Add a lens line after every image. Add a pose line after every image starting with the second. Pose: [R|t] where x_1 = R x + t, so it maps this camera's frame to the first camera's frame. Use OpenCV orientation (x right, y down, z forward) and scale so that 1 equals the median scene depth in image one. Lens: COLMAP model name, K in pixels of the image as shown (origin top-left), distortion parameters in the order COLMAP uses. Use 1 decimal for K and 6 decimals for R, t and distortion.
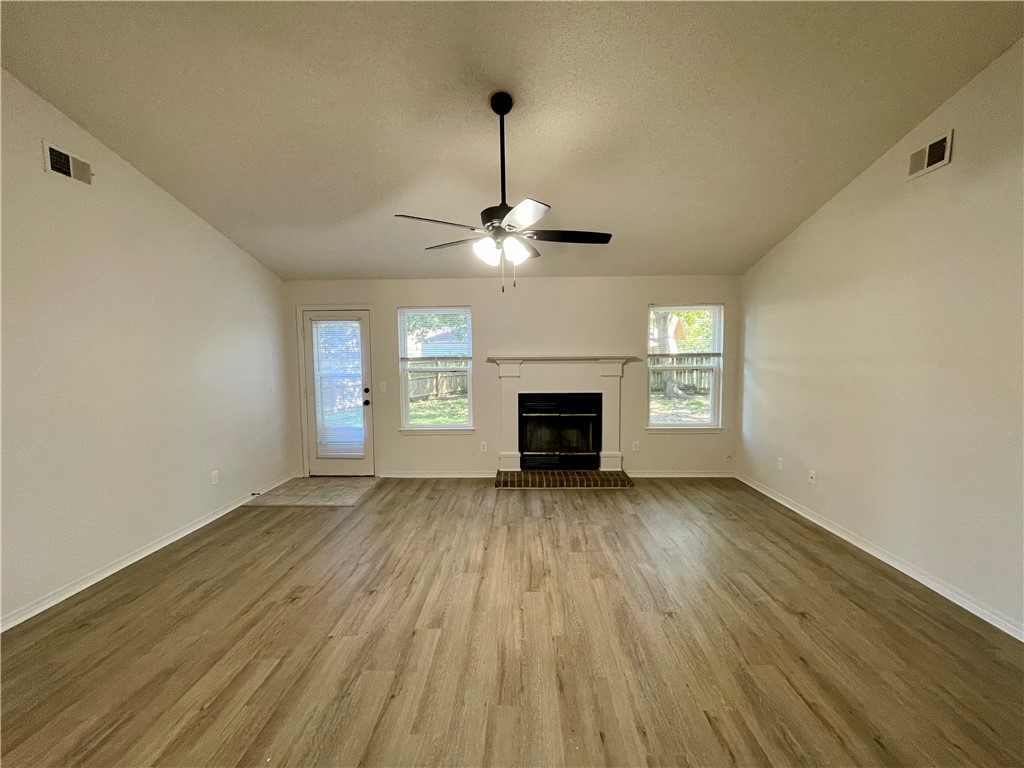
lens RADIAL K [[412.2, 0, 512.9], [0, 412.2, 385.5], [0, 0, 1]] dist [0.001400, 0.000238]
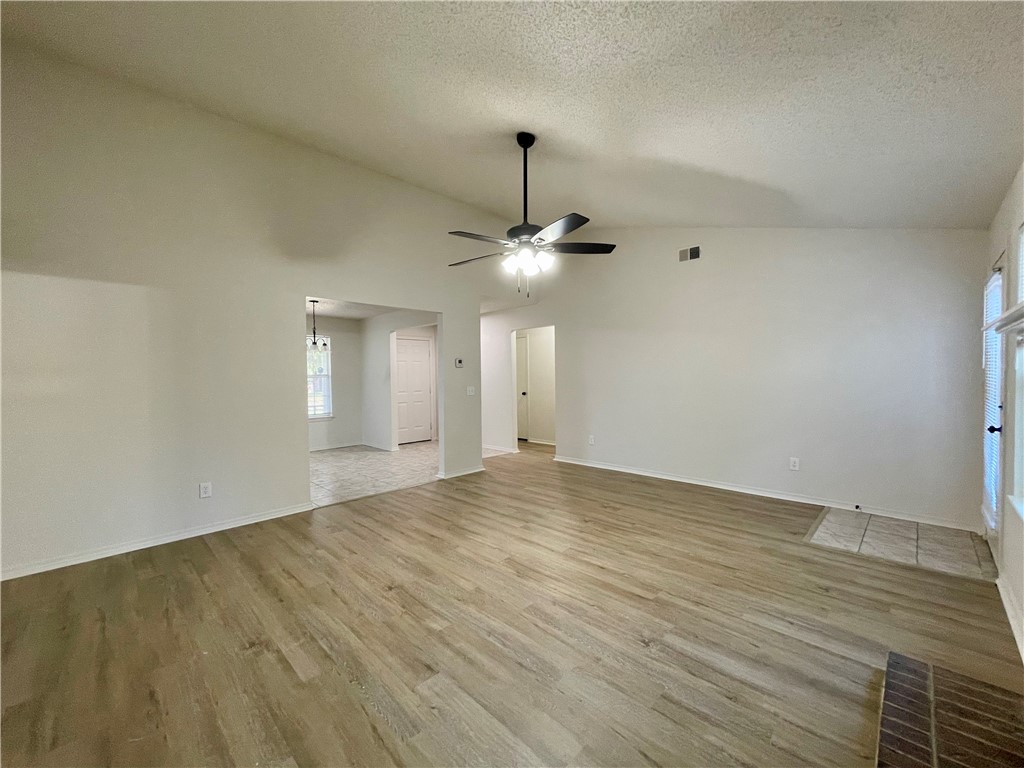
lens RADIAL K [[412.2, 0, 512.7], [0, 412.2, 383.0], [0, 0, 1]] dist [0.001400, 0.000238]
pose [[-0.684495, 0.031045, -0.728357, 0.709180], [-0.032526, 0.996797, 0.073054, -0.054977], [0.728292, 0.073696, -0.681293, 1.466510]]
